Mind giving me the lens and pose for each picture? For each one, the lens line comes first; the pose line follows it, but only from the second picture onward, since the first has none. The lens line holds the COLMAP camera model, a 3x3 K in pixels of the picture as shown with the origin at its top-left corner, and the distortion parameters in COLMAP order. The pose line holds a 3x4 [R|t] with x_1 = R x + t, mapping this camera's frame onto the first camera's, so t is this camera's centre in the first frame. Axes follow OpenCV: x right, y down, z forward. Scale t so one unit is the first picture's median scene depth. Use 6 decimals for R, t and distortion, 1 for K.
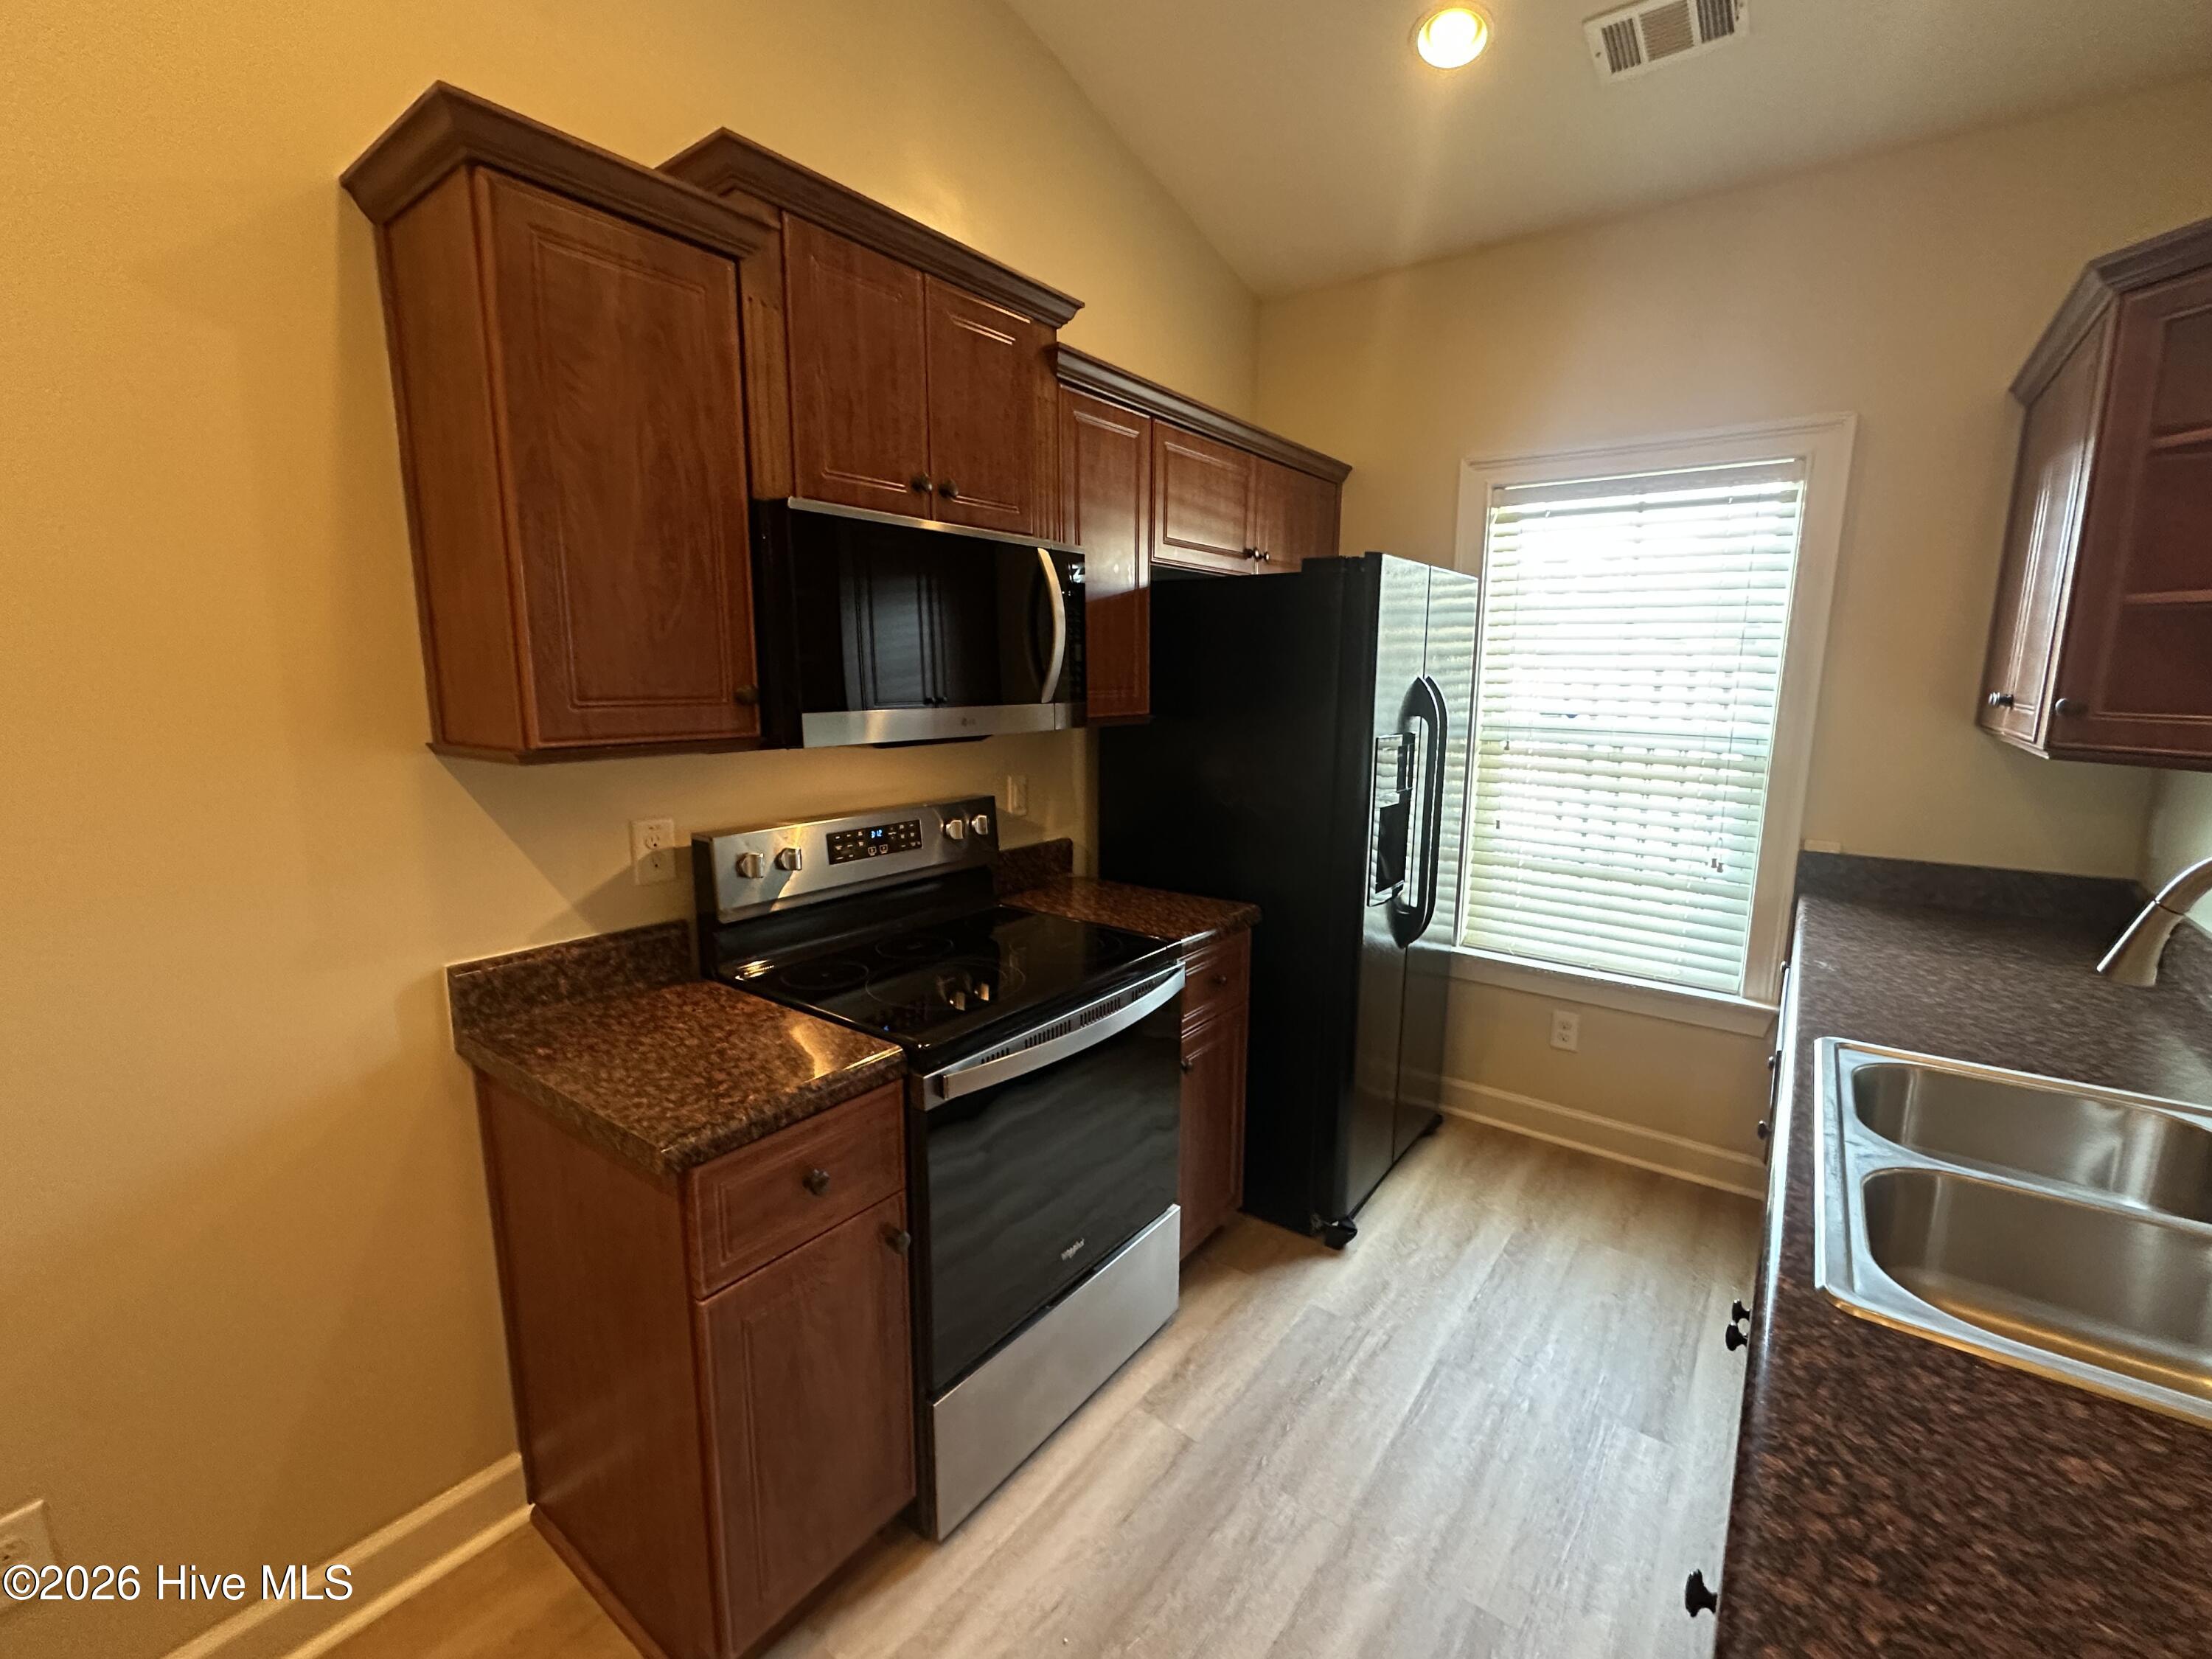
lens RADIAL K [[952.7, 0, 1112.0], [0, 952.7, 833.2], [0, 0, 1]] dist [-0.002315, 0.000072]
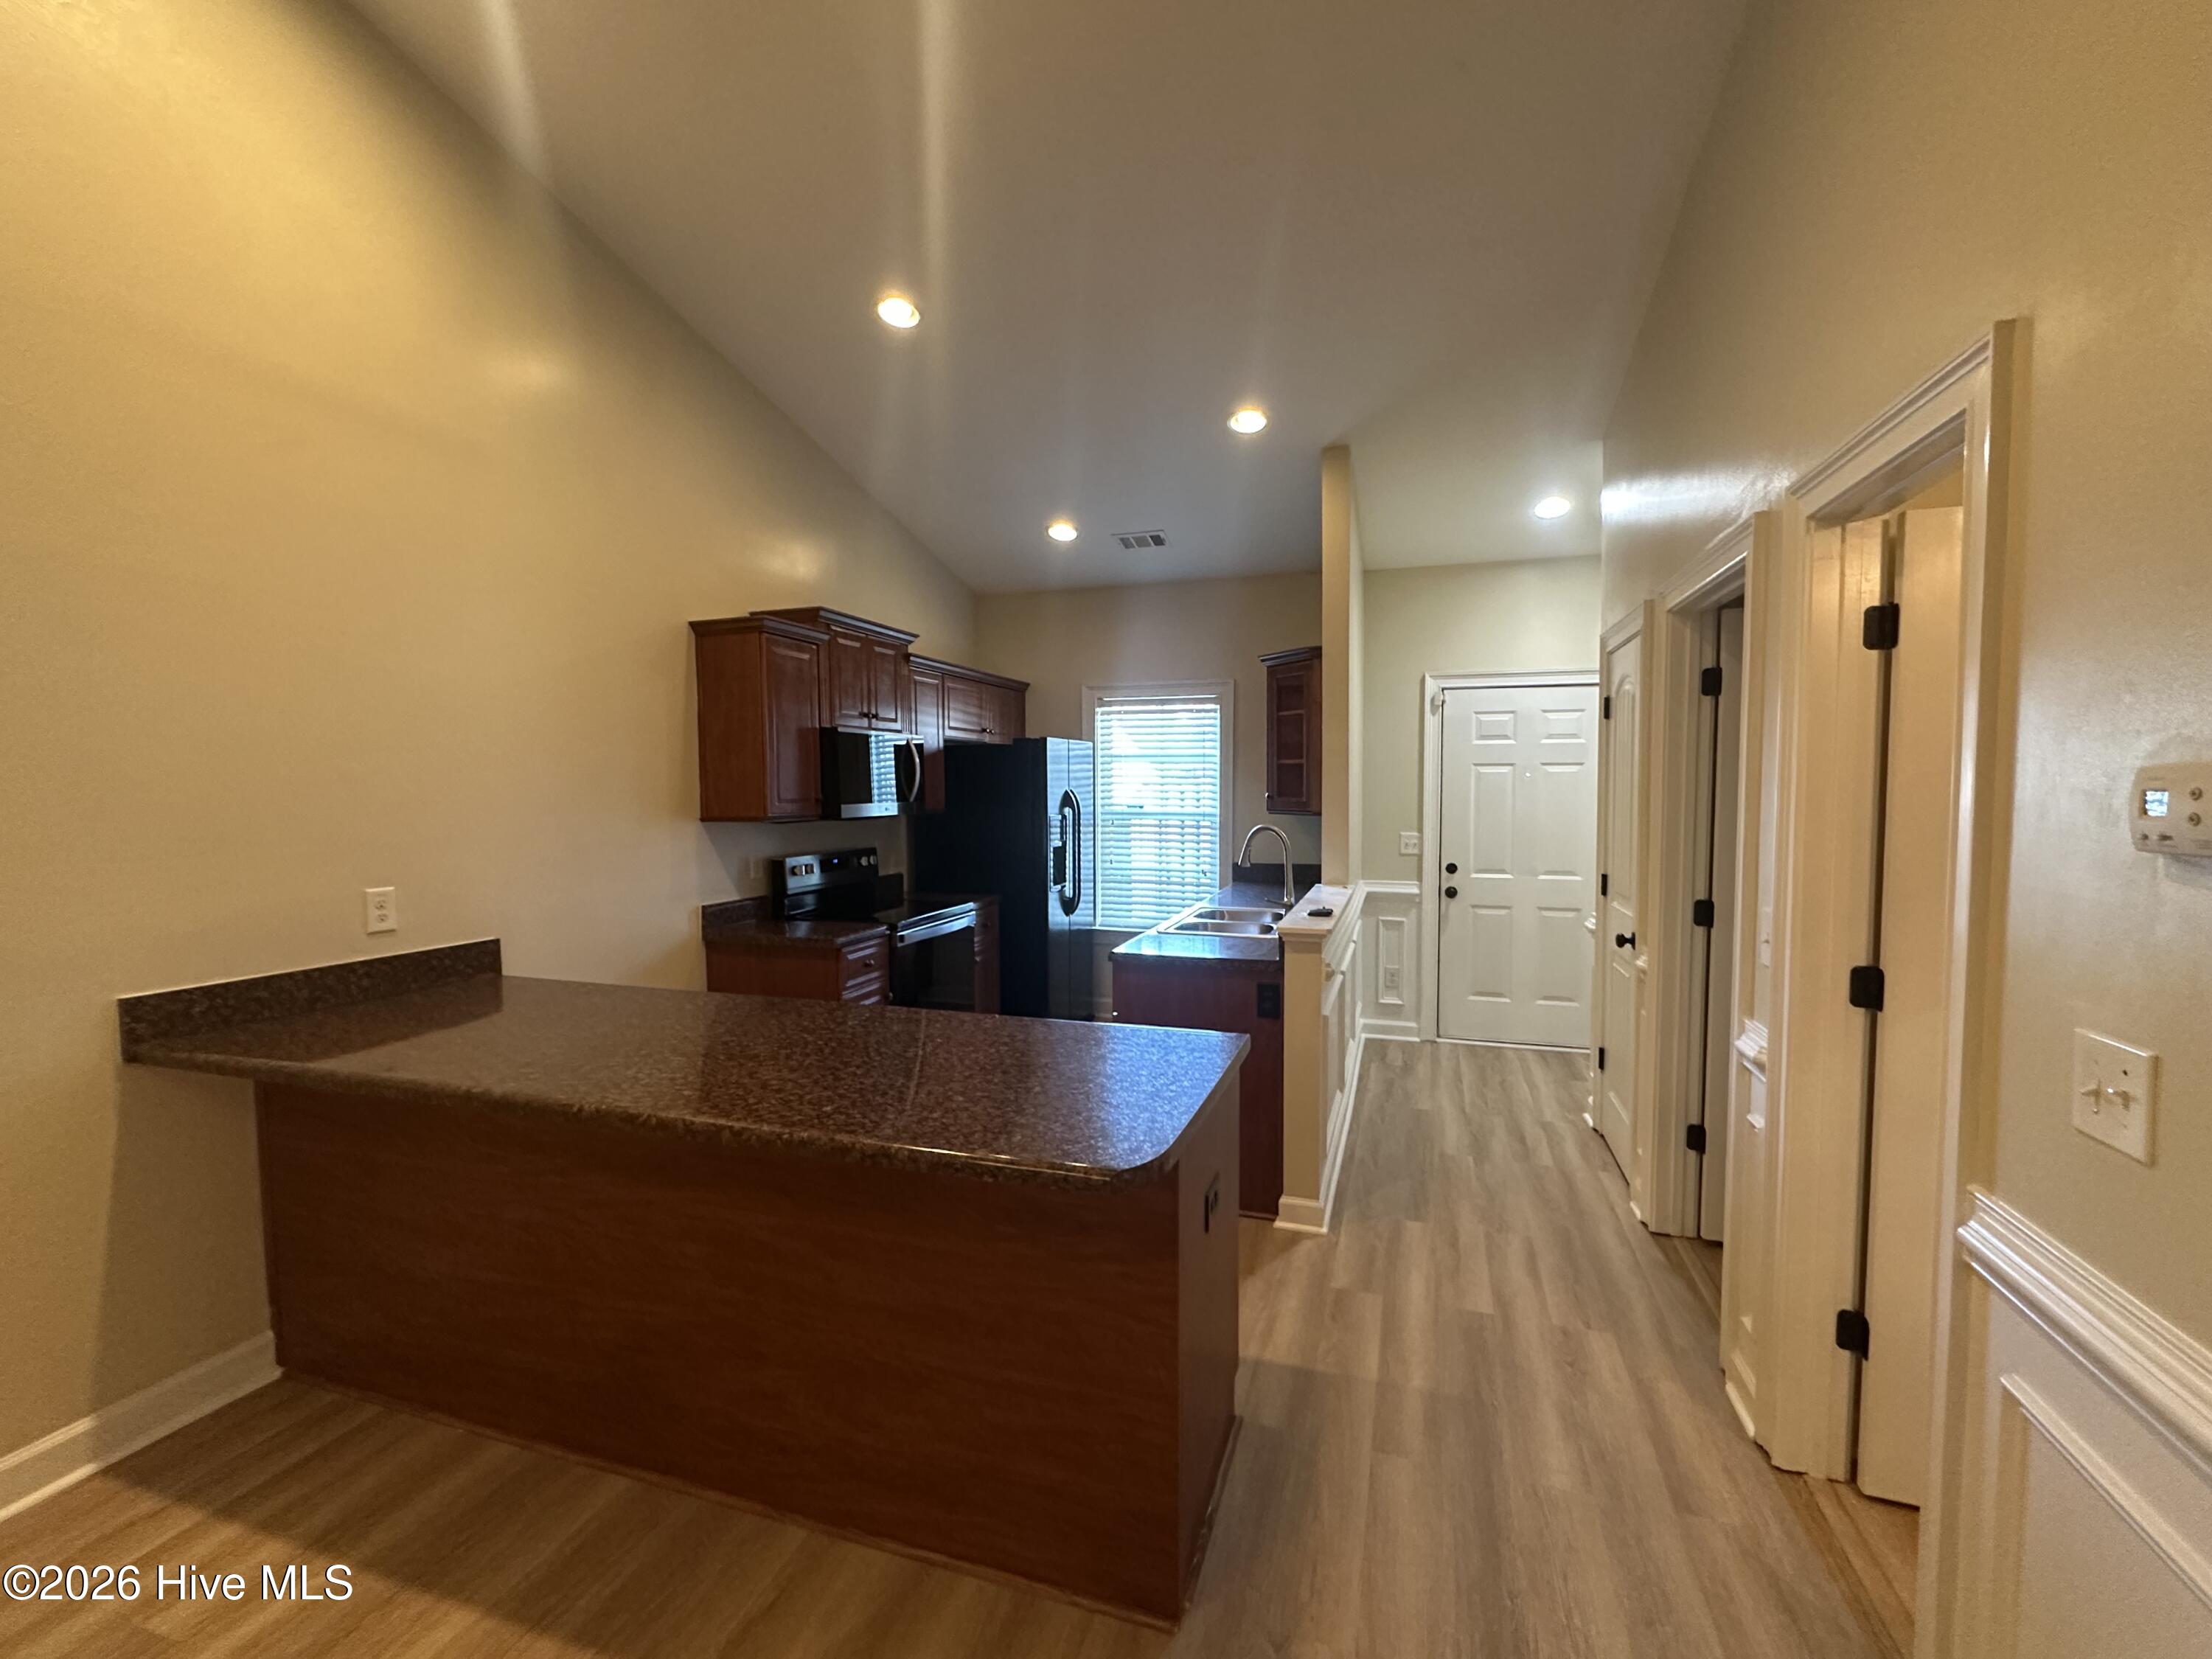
lens RADIAL K [[952.7, 0, 1112.0], [0, 952.7, 833.2], [0, 0, 1]] dist [-0.002315, 0.000072]
pose [[0.944755, -0.027094, 0.326656, -0.338144], [0.065506, 0.992080, -0.107172, 0.202649], [-0.321165, 0.122649, 0.939047, -1.227594]]
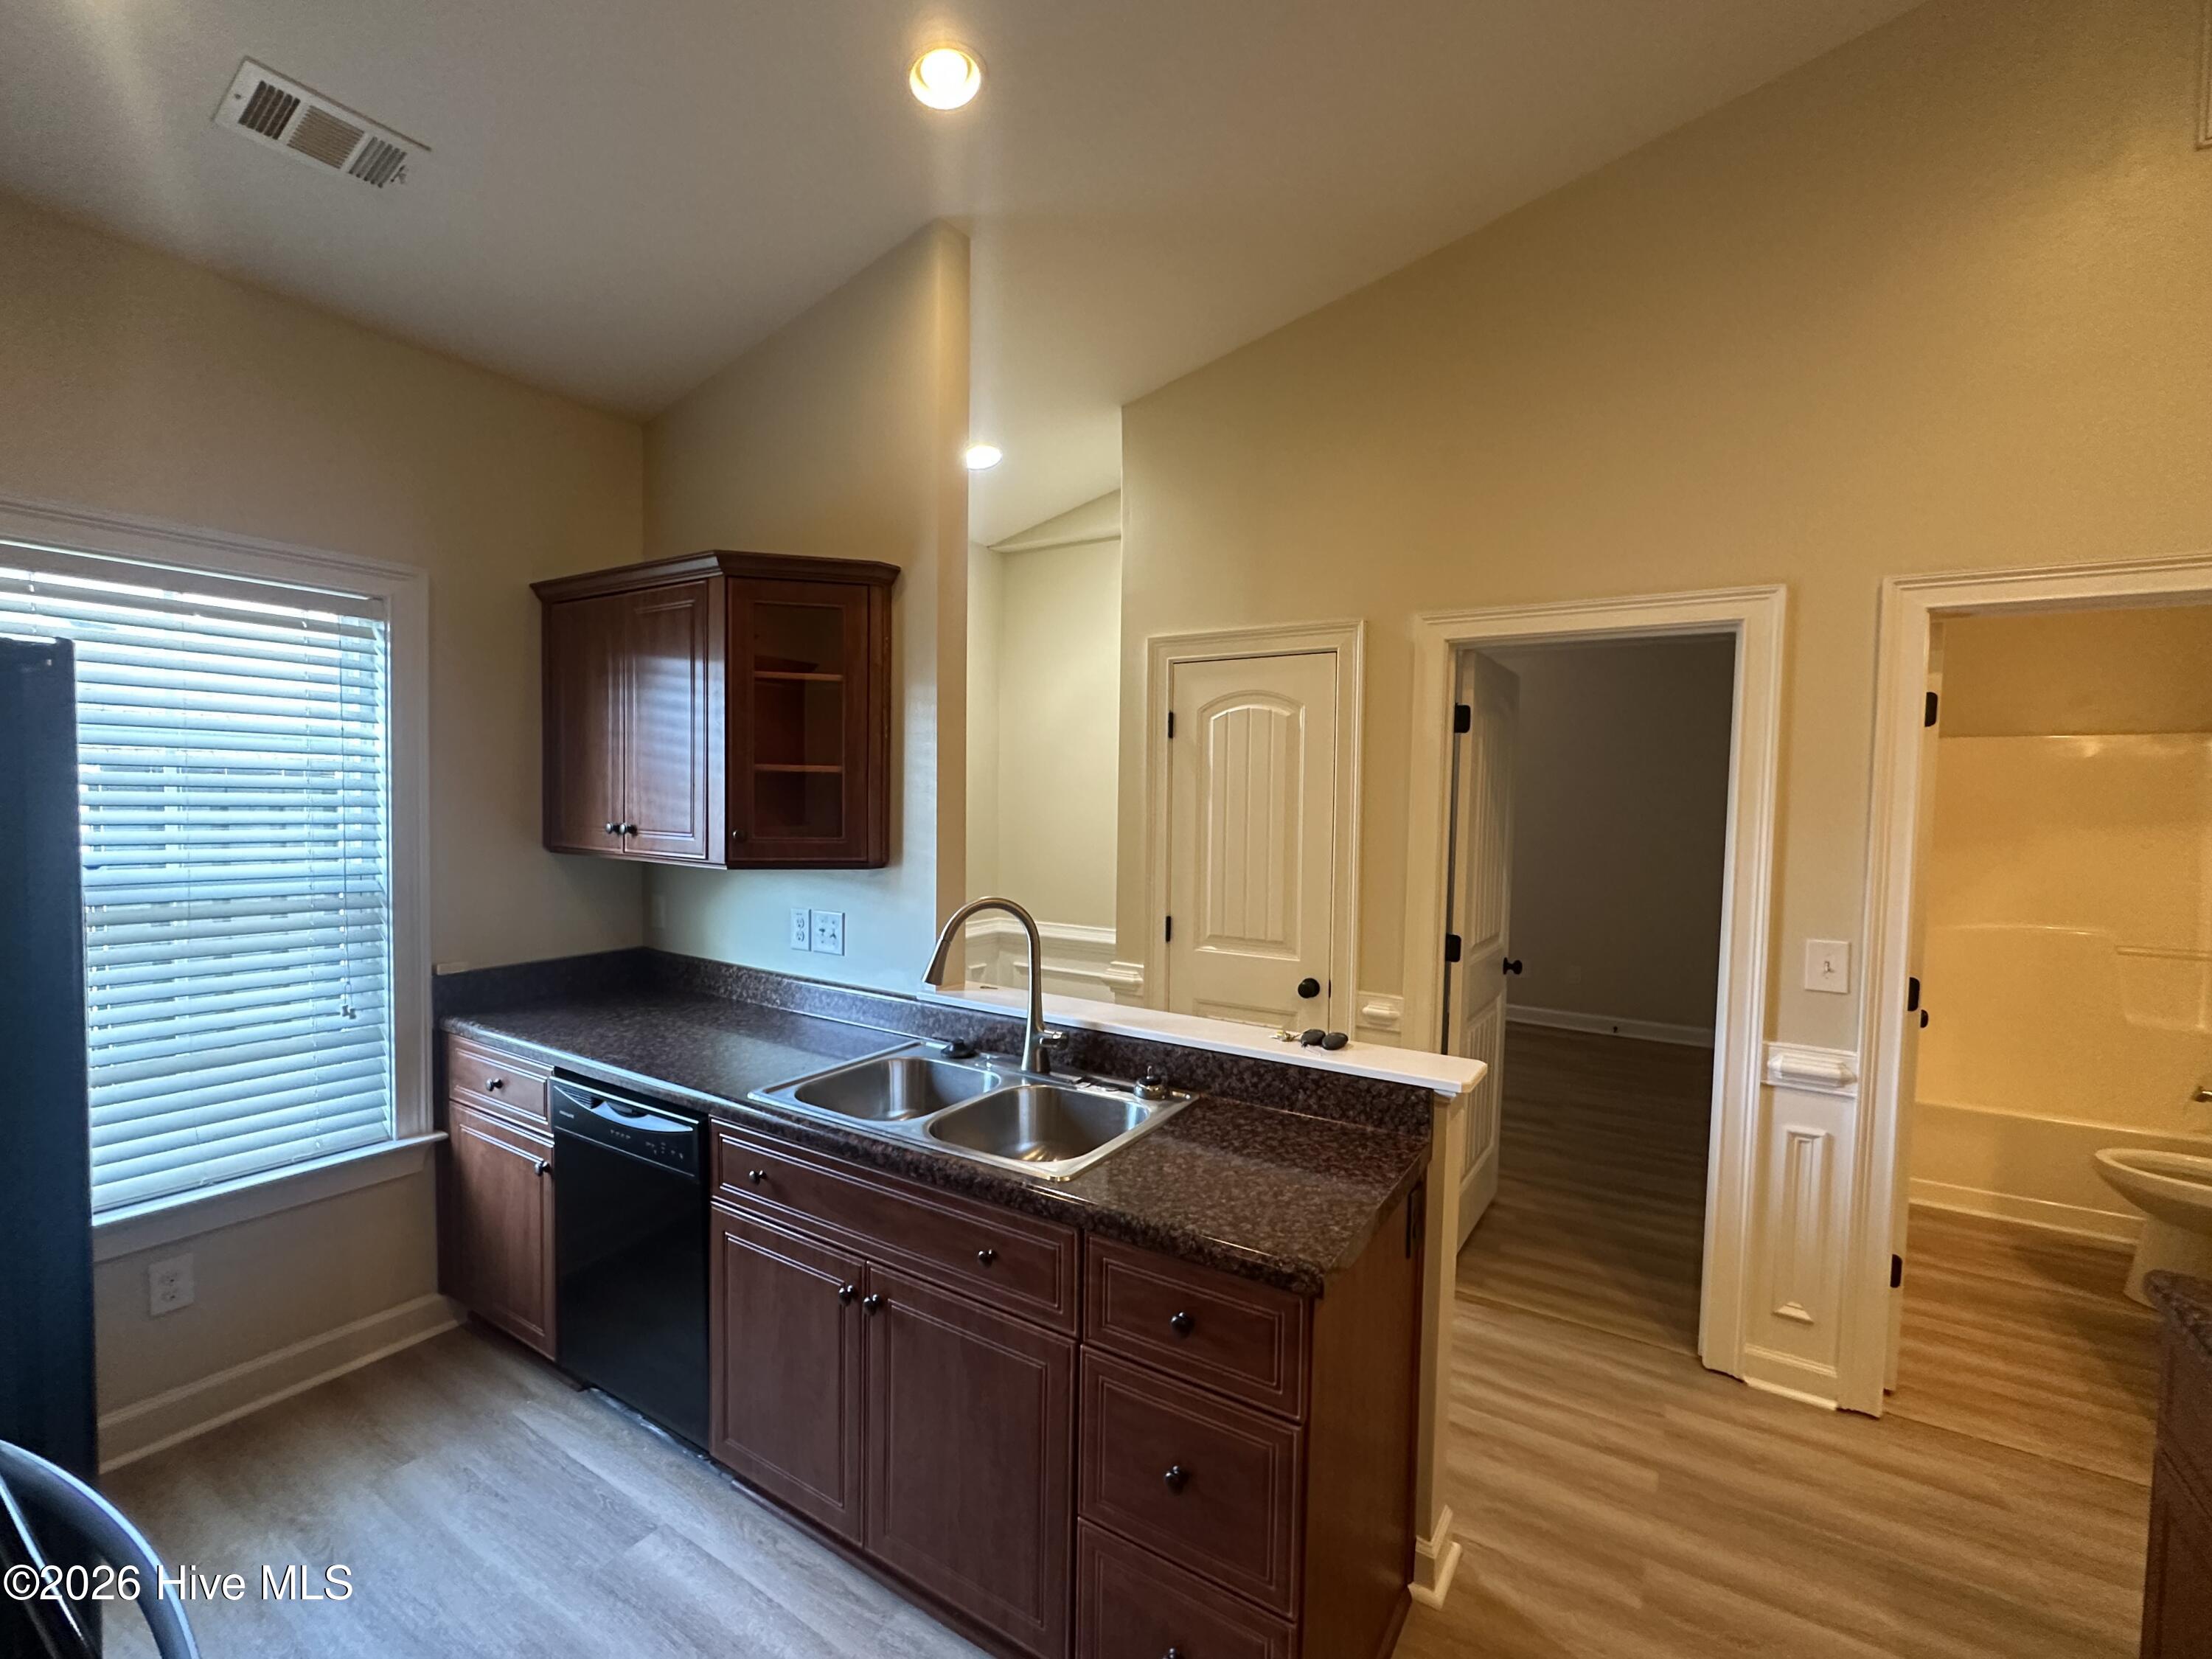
lens RADIAL K [[952.7, 0, 1112.0], [0, 952.7, 833.2], [0, 0, 1]] dist [-0.002315, 0.000072]
pose [[-0.083413, -0.048611, 0.995329, -0.417353], [0.149242, 0.986935, 0.060708, -0.102815], [-0.985276, 0.153608, -0.075069, 0.386441]]
